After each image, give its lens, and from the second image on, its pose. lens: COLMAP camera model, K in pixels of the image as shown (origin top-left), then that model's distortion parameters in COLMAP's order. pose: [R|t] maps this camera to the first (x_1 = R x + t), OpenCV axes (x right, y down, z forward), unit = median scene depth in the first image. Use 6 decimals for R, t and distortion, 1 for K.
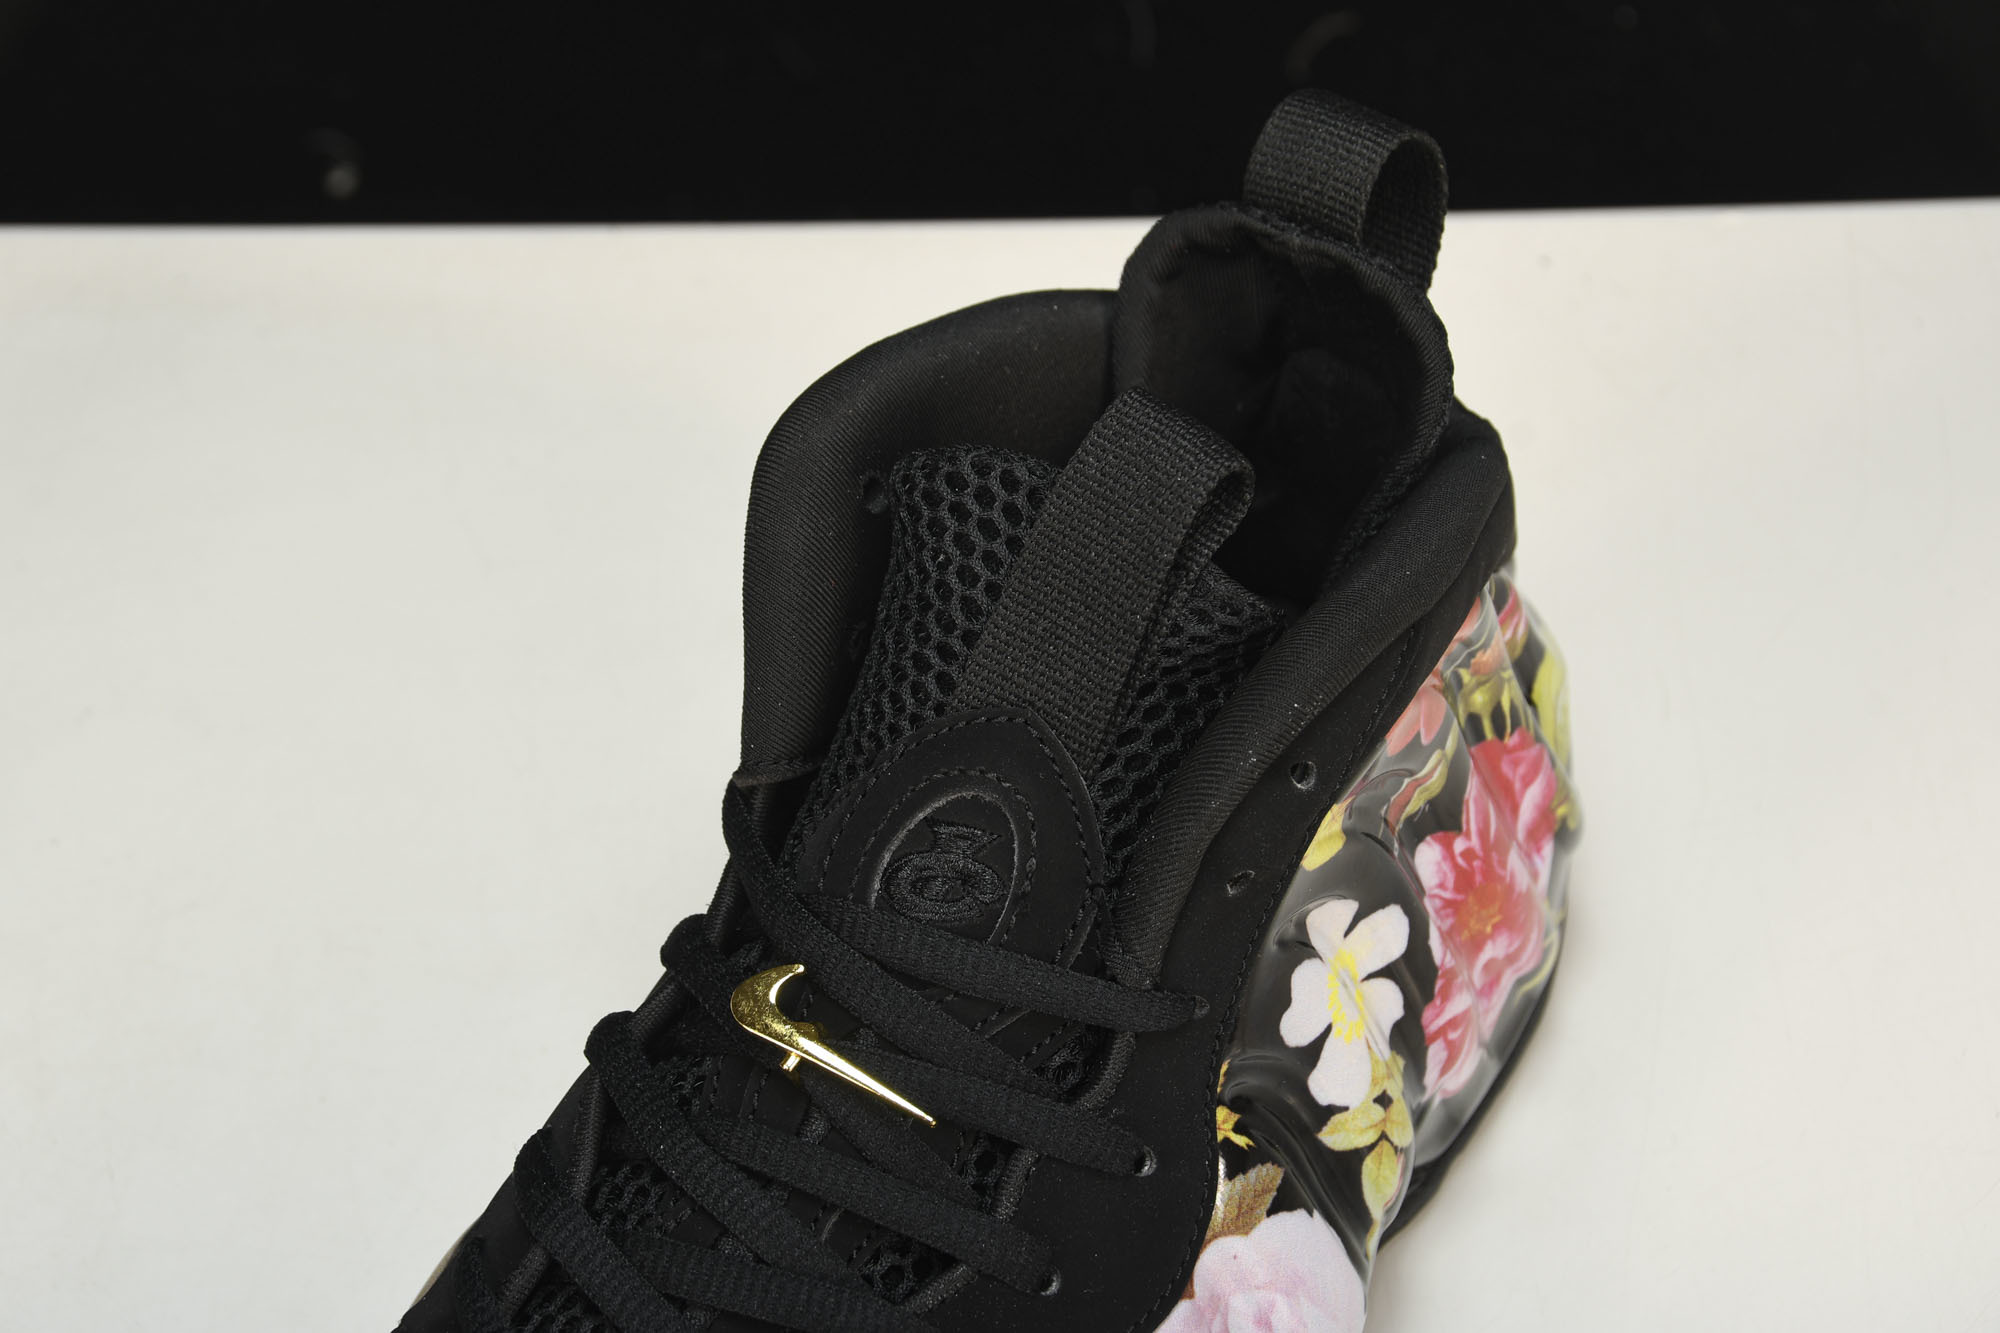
lens RADIAL K [[4667.9, 0, 1005.1], [0, 4667.9, 708.7], [0, 0, 1]] dist [0.284466, 0.361730]
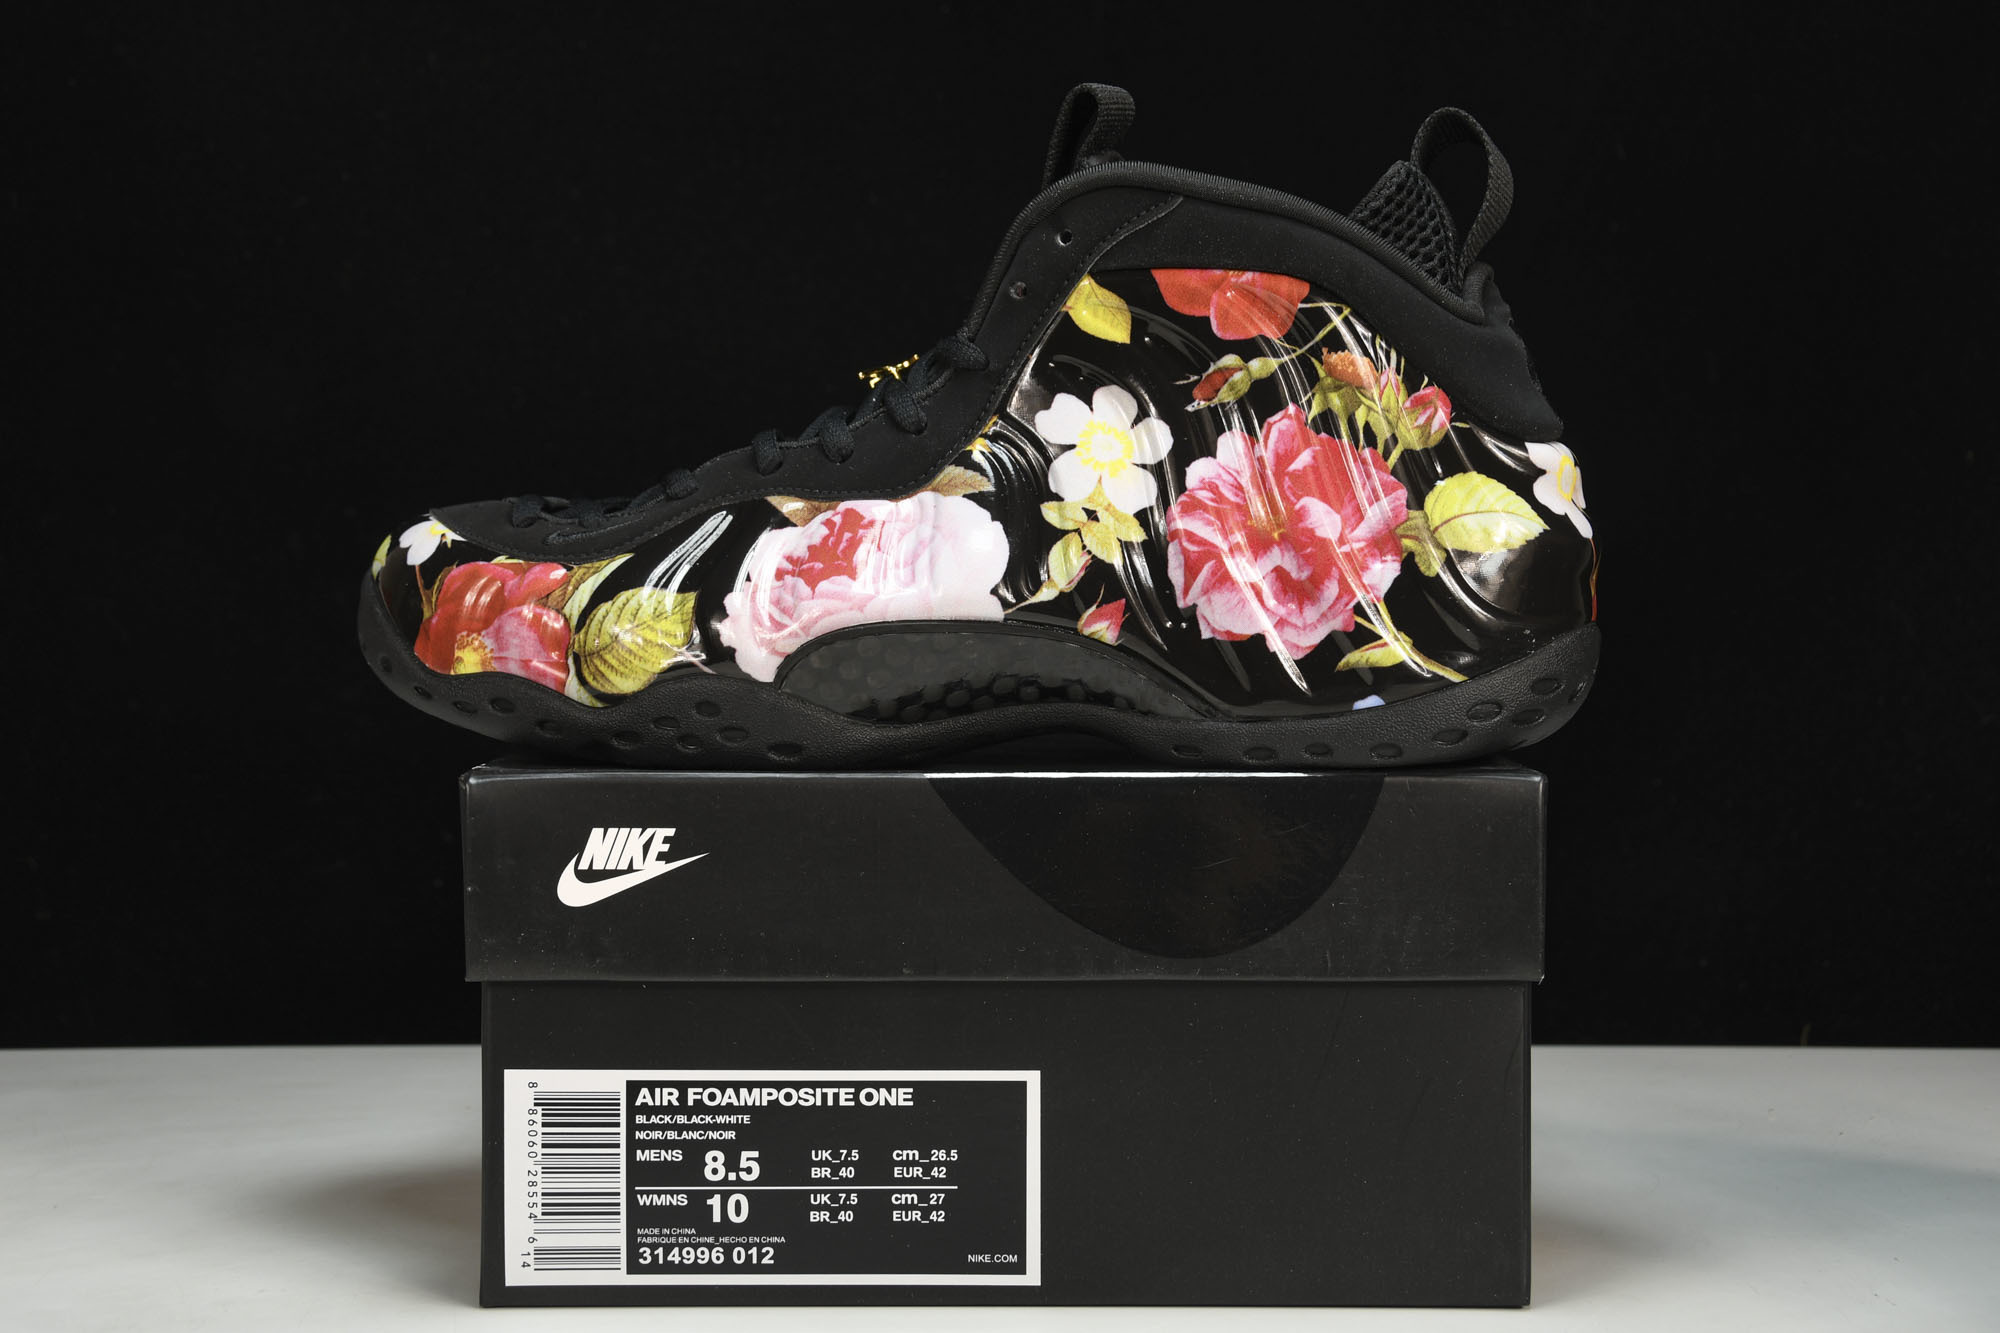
lens RADIAL K [[2864.3, 0, 989.8], [0, 2864.3, 830.3], [0, 0, 1]] dist [-0.028831, 0.019126]
pose [[0.351132, 0.058813, -0.934477, 0.986047], [-0.644787, 0.738864, -0.195779, 0.375340], [0.678937, 0.671283, 0.297361, 0.740408]]
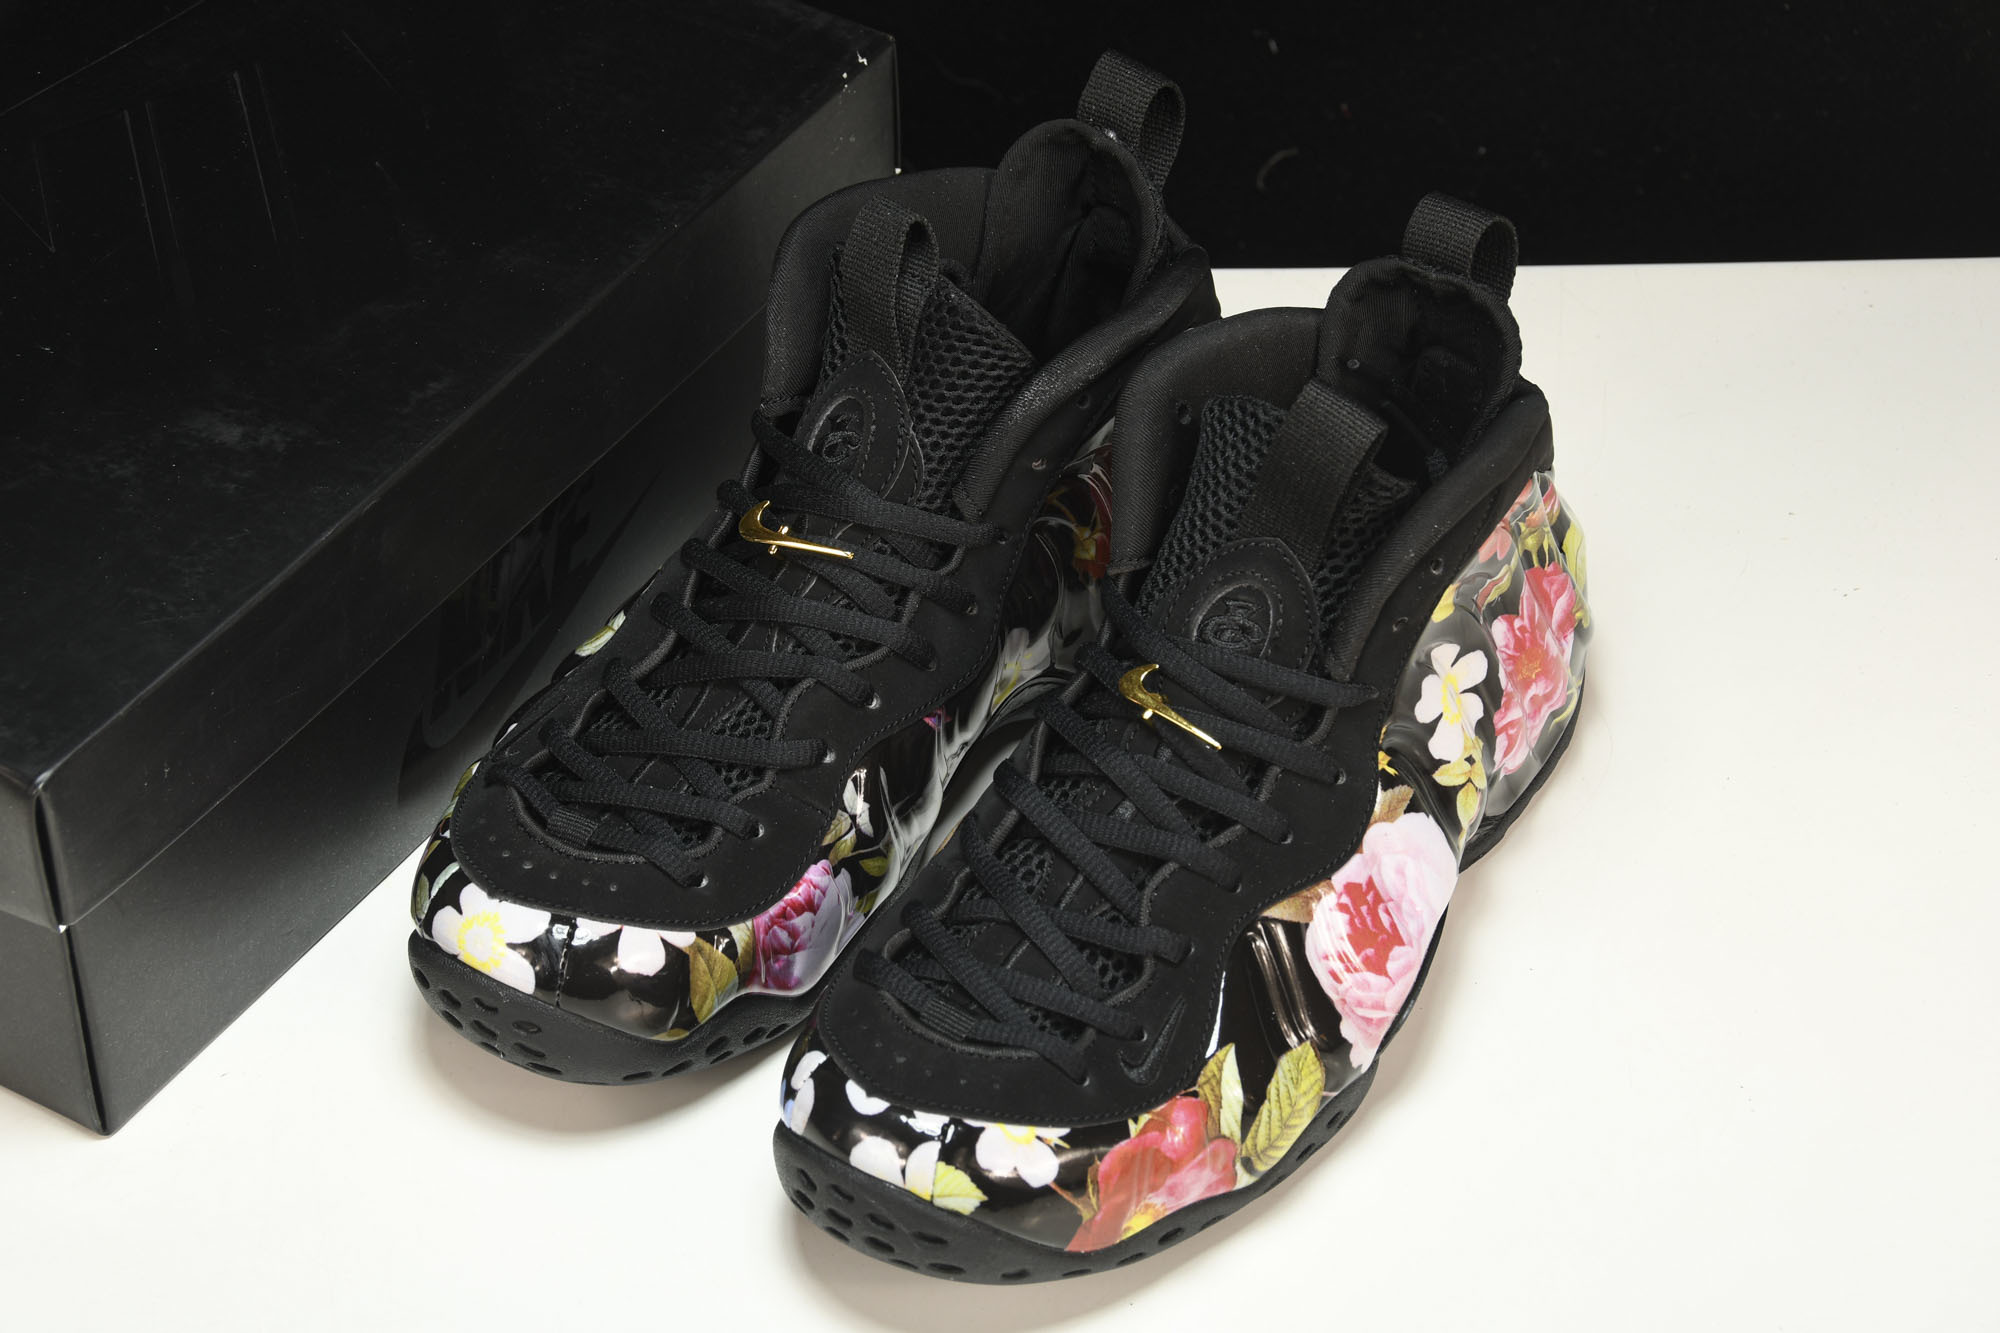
lens RADIAL K [[4667.9, 0, 1005.1], [0, 4667.9, 708.7], [0, 0, 1]] dist [0.284466, 0.361730]
pose [[0.999404, 0.022441, -0.026214, -0.049567], [-0.023085, 0.999432, -0.024549, 0.109948], [0.025648, 0.025139, 0.999355, -0.778018]]
